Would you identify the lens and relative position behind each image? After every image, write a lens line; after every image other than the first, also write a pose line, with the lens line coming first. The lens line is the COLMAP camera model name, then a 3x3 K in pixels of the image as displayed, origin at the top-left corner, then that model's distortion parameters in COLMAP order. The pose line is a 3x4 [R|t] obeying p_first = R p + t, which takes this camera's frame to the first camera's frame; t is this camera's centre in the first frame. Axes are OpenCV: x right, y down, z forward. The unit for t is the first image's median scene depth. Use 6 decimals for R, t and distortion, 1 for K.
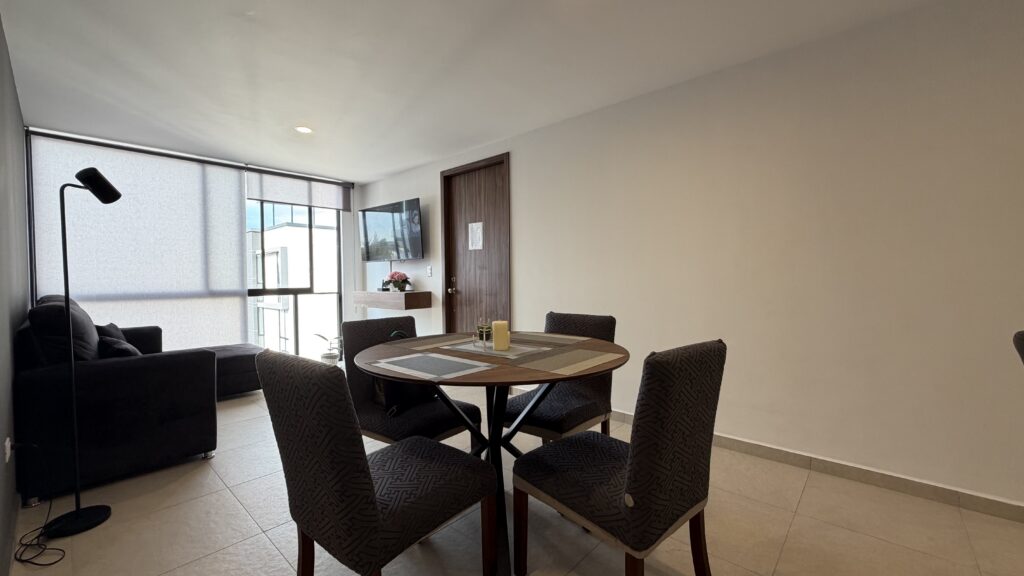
lens RADIAL K [[405.7, 0, 509.4], [0, 405.7, 287.2], [0, 0, 1]] dist [-0.005185, 0.003339]
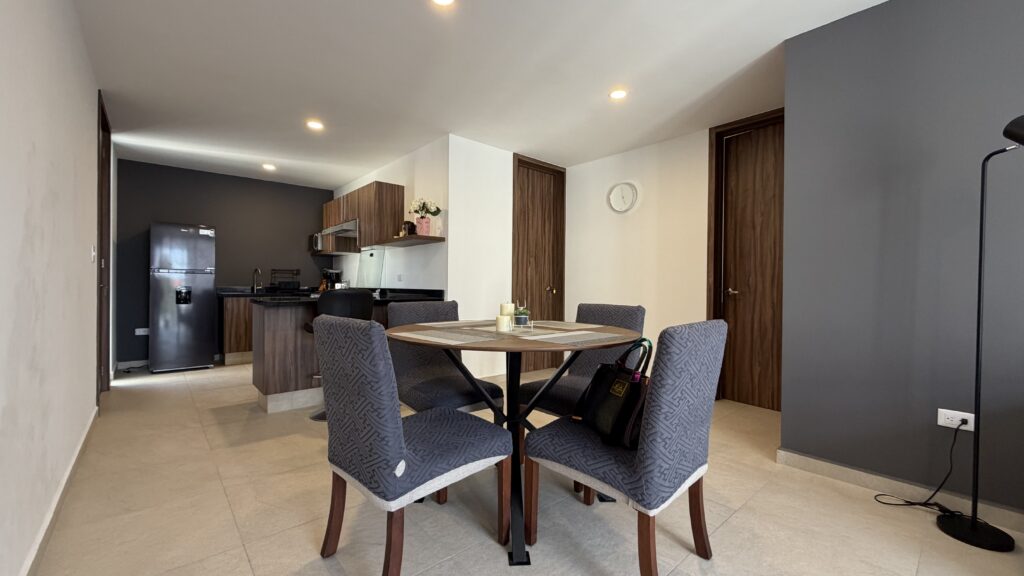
lens RADIAL K [[405.7, 0, 509.4], [0, 405.7, 287.2], [0, 0, 1]] dist [-0.005185, 0.003339]
pose [[-0.993231, -0.002789, 0.116121, -0.056613], [0.000110, 0.999689, 0.024949, 0.006344], [-0.116154, 0.024793, -0.992922, 0.782725]]
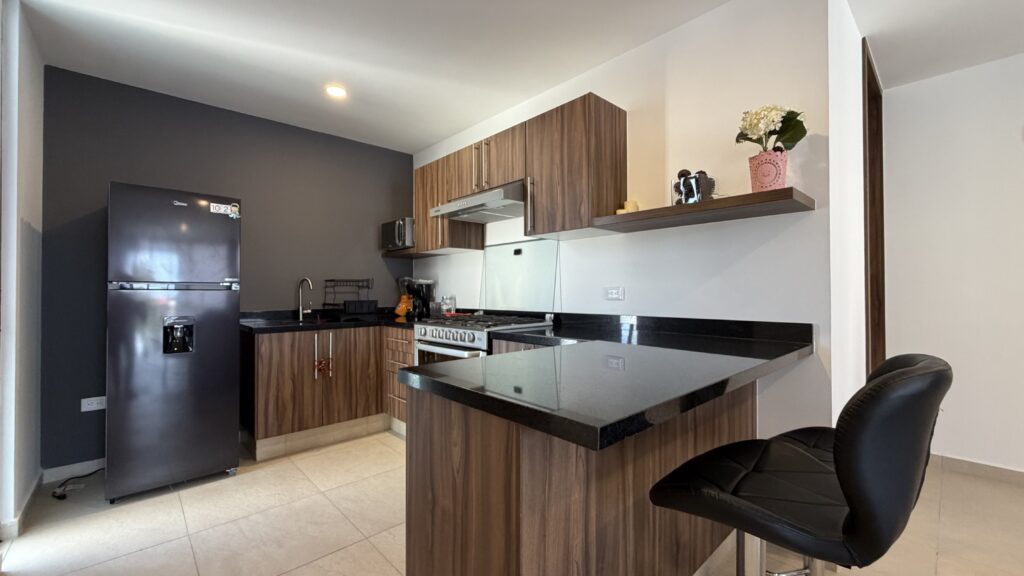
lens RADIAL K [[405.7, 0, 509.4], [0, 405.7, 287.2], [0, 0, 1]] dist [-0.005185, 0.003339]
pose [[-0.996008, 0.013949, 0.088166, 0.398106], [0.014660, 0.999865, 0.007424, -0.004579], [-0.088051, 0.008687, -0.996078, 0.353203]]
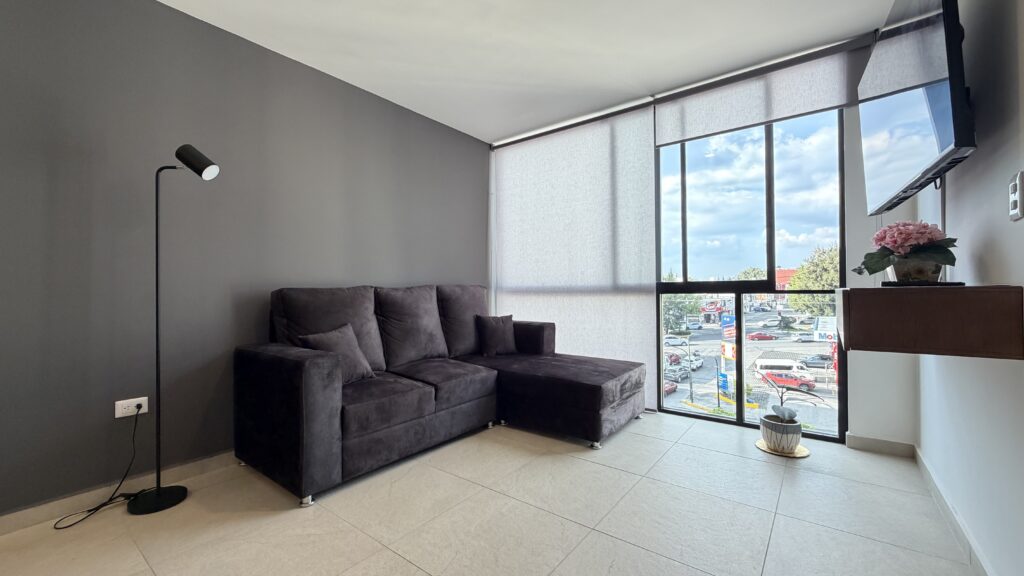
lens RADIAL K [[405.7, 0, 509.4], [0, 405.7, 287.2], [0, 0, 1]] dist [-0.005185, 0.003339]
pose [[0.068039, 0.001738, -0.997681, 0.000834], [-0.013498, 0.999909, 0.000821, 0.015392], [0.997591, 0.013410, 0.068056, 0.704190]]
